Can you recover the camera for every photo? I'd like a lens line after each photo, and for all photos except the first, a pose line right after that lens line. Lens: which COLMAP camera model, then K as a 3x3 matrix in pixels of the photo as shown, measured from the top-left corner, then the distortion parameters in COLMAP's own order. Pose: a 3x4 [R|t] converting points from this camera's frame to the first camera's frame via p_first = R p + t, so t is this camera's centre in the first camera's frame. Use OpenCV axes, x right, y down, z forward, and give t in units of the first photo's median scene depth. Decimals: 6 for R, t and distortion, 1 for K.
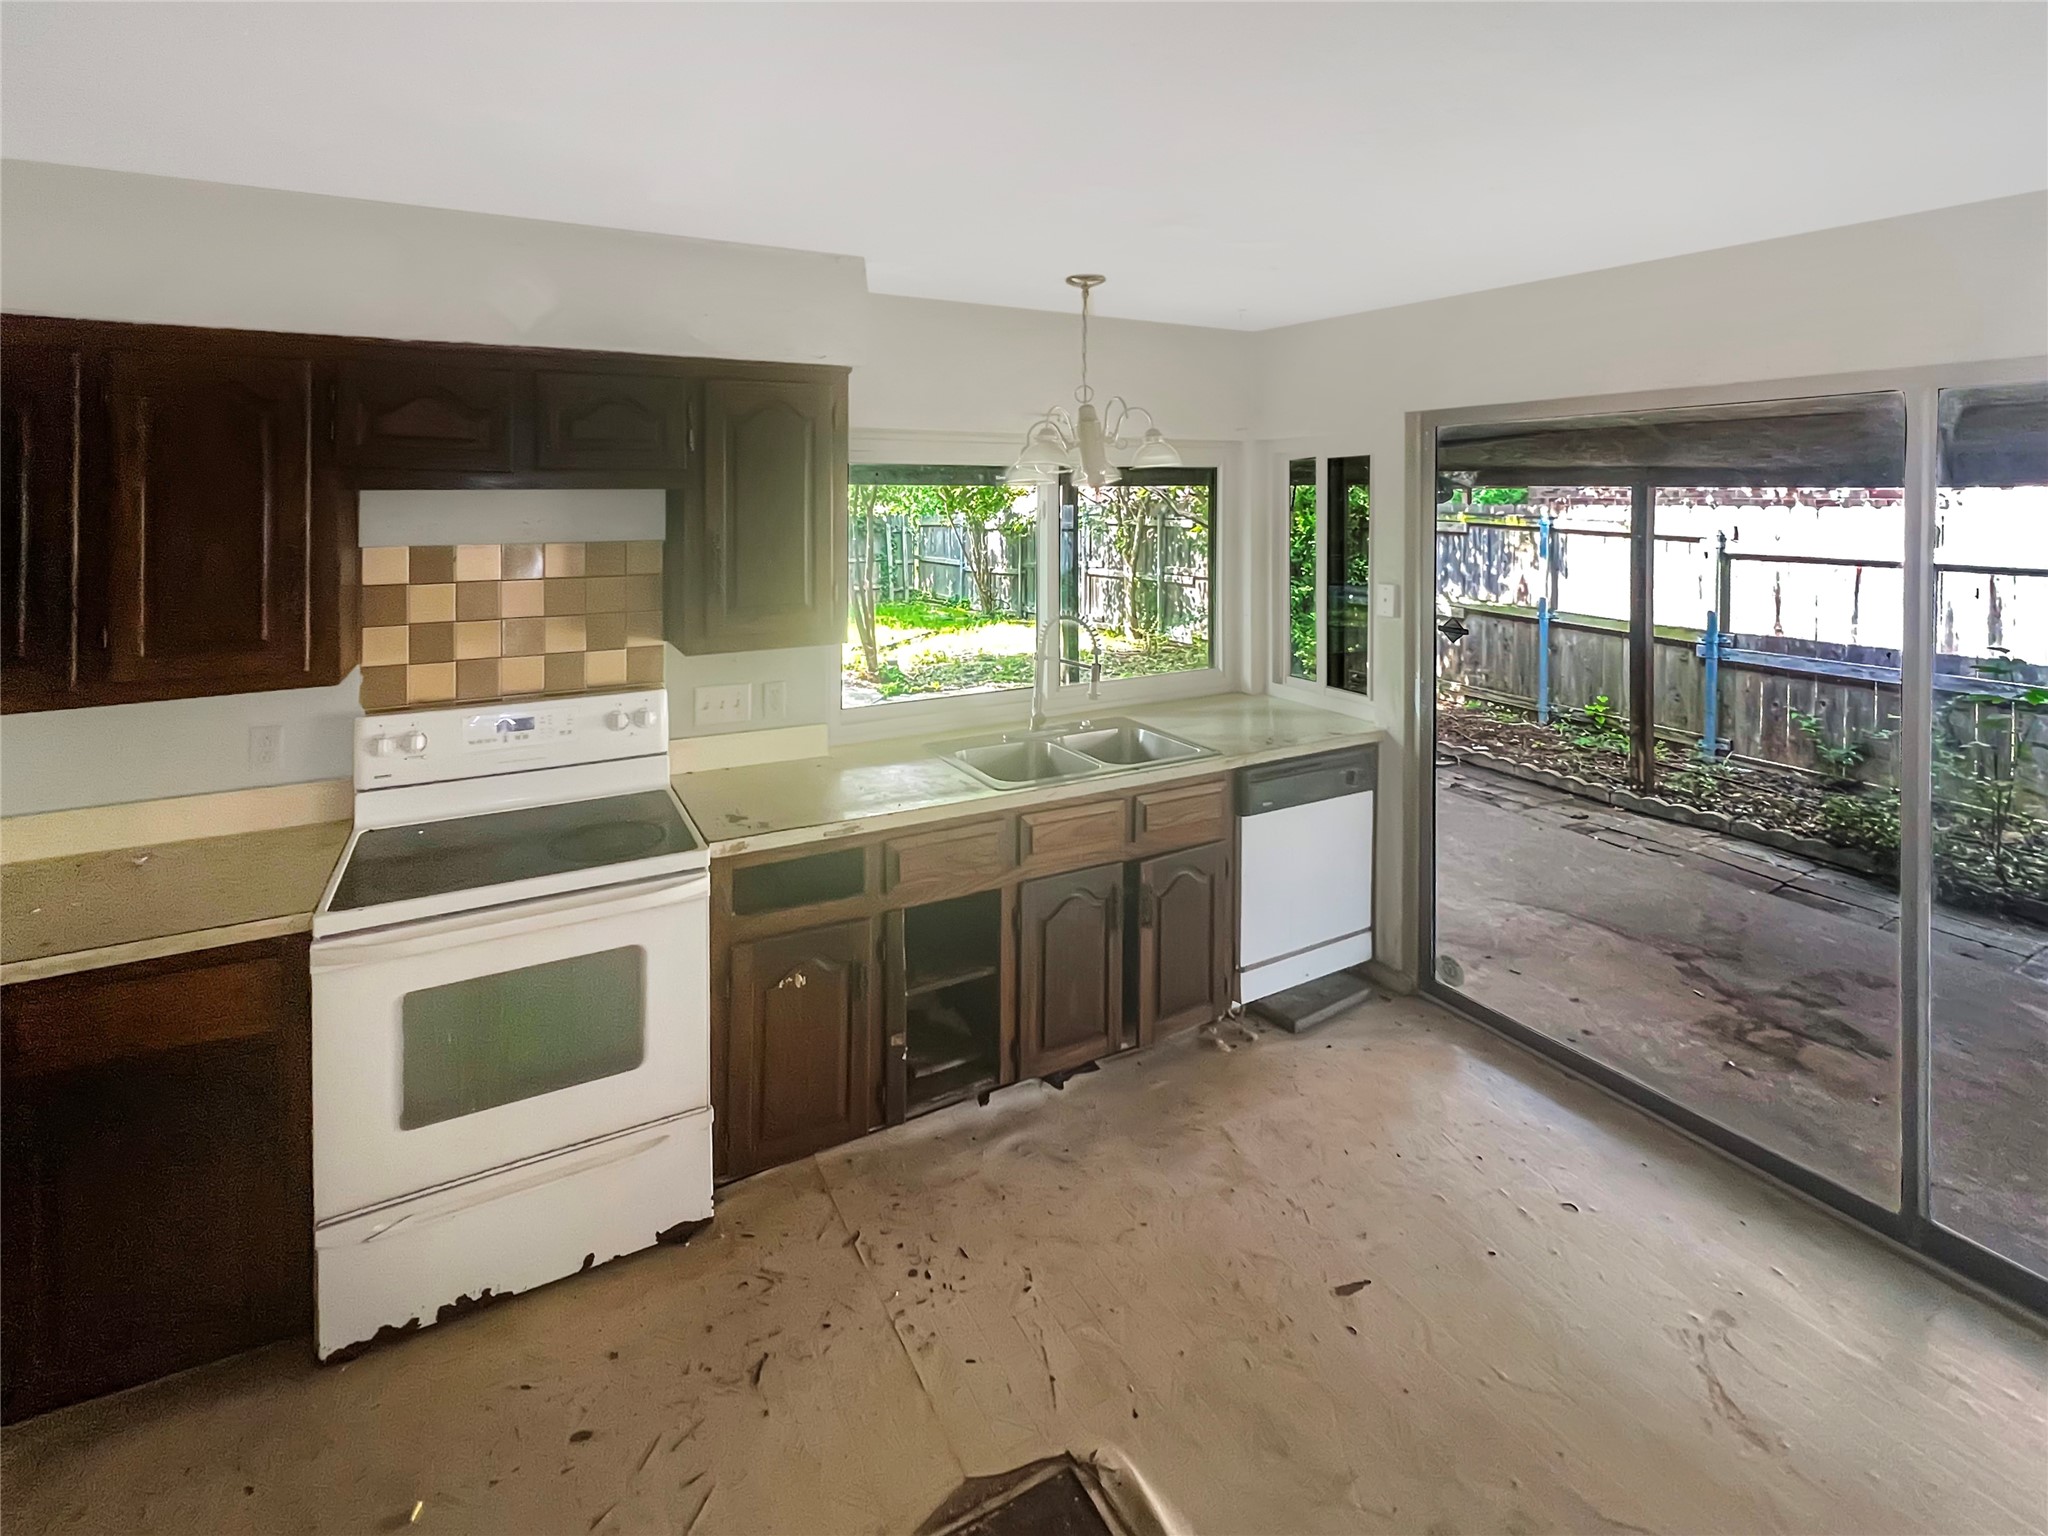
lens RADIAL K [[810.9, 0, 1024.0], [0, 810.9, 768.0], [0, 0, 1]] dist [-0.000335, -0.000001]
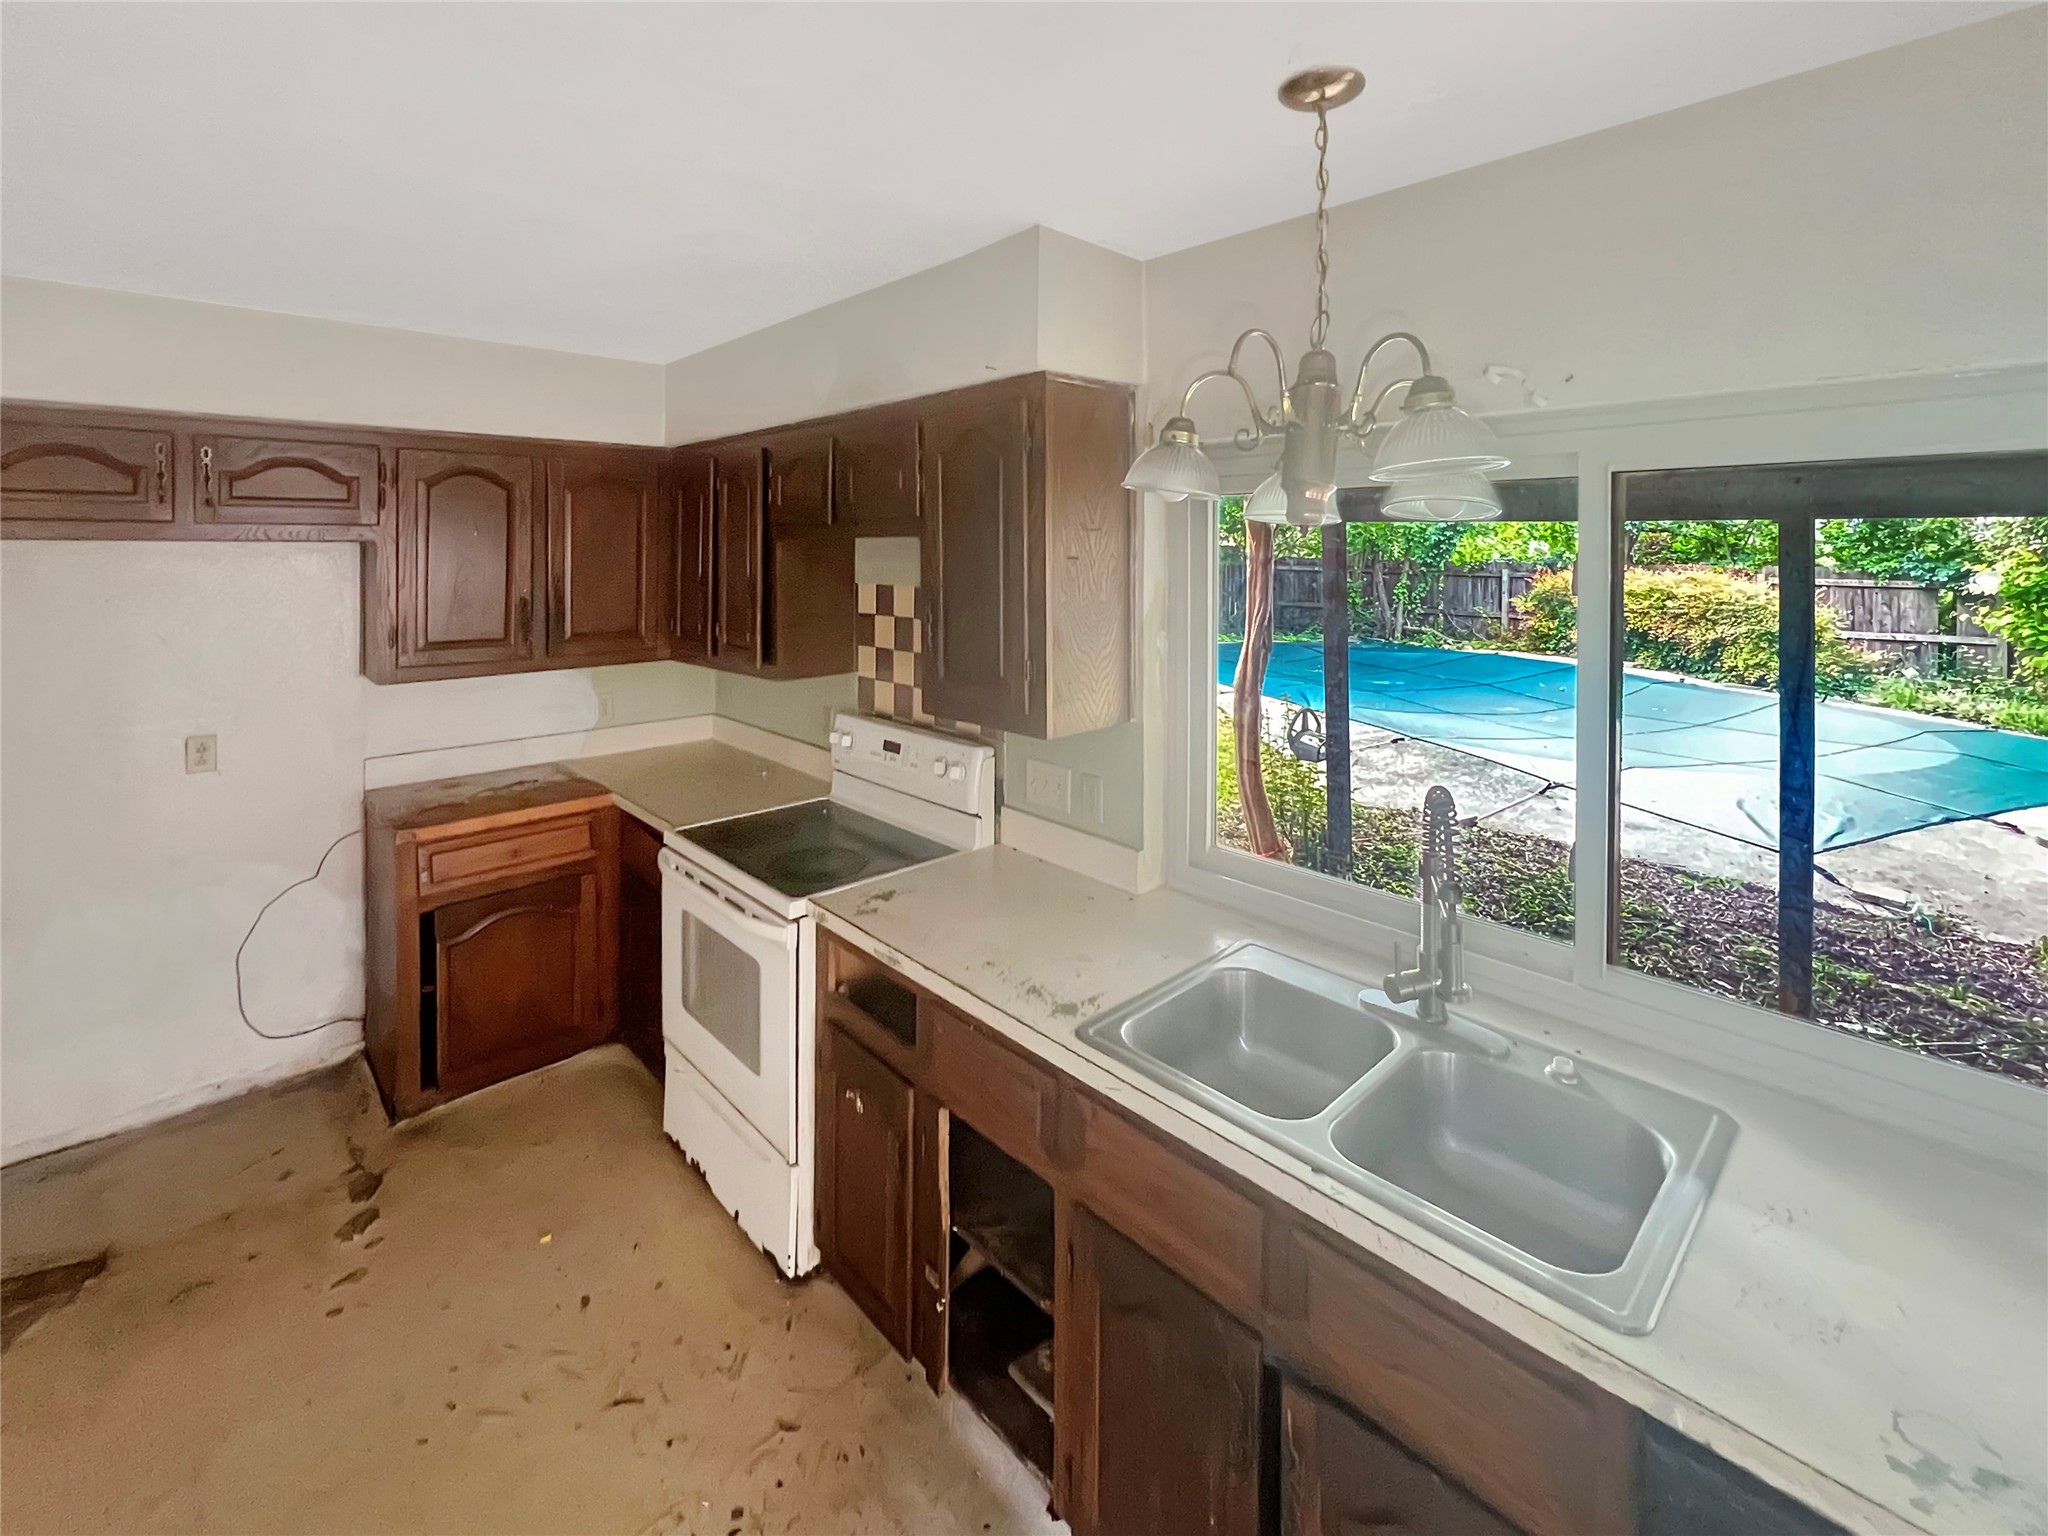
lens RADIAL K [[946.5, 0, 1024.0], [0, 946.5, 768.0], [0, 0, 1]] dist [0.001953, 0.000071]
pose [[0.246808, 0.222407, -0.943197, 0.663655], [-0.307183, 0.941068, 0.141524, -0.277972], [0.919089, 0.254805, 0.300583, 0.843892]]
